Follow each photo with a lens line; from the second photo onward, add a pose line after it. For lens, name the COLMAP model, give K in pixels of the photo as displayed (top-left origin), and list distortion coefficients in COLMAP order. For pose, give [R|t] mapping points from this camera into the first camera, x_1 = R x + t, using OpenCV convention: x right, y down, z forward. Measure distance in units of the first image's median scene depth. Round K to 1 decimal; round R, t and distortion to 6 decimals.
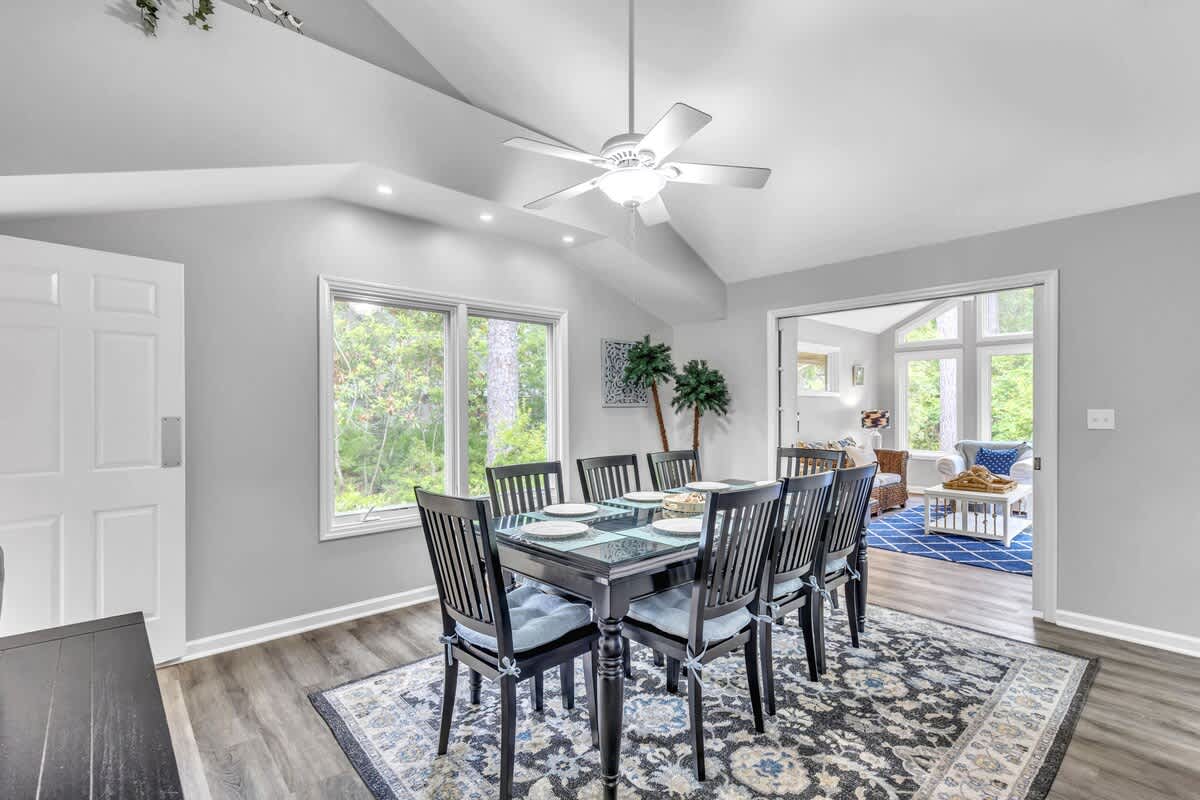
lens RADIAL K [[548.4, 0, 600.0], [0, 548.4, 400.0], [0, 0, 1]] dist [0.000779, 0.000049]
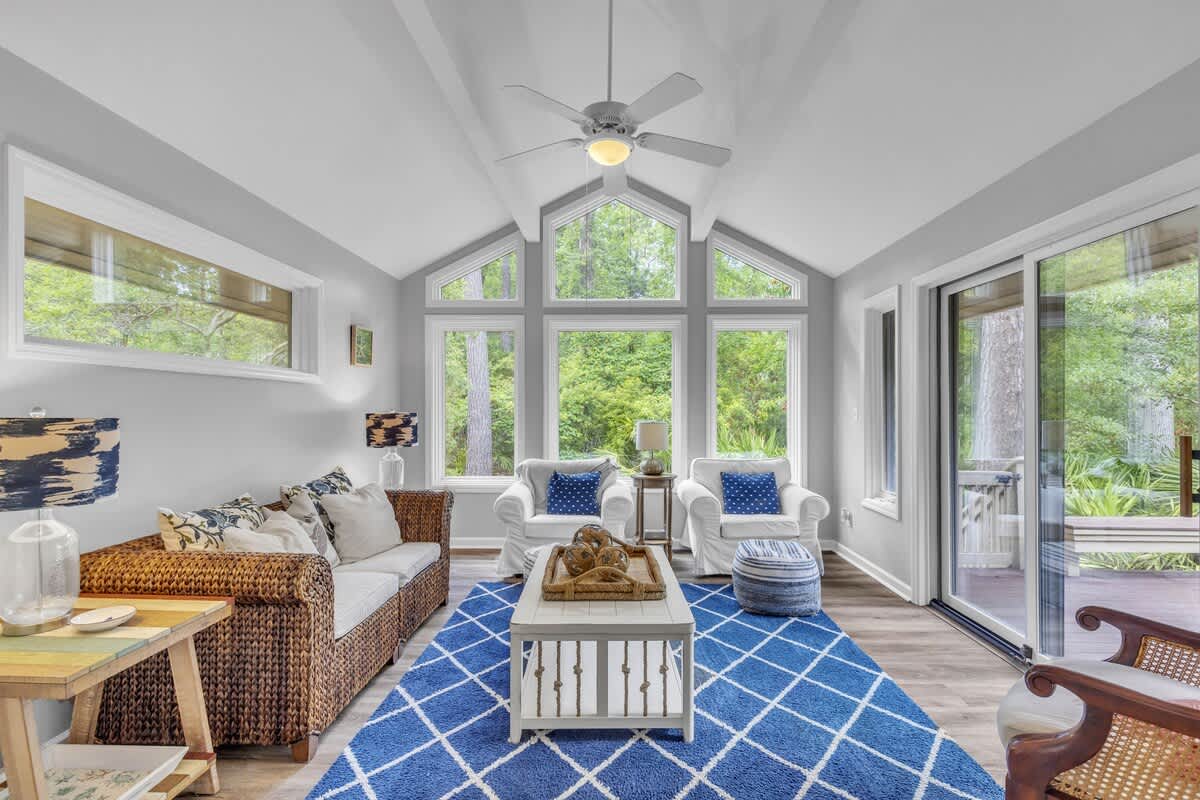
lens RADIAL K [[590.2, 0, 600.0], [0, 590.2, 400.0], [0, 0, 1]] dist [0.000046, -0.000005]
pose [[0.700449, 0.011256, 0.713613, 0.247363], [-0.001836, 0.999901, -0.013969, 0.015084], [-0.713700, 0.008474, 0.700401, 0.481555]]
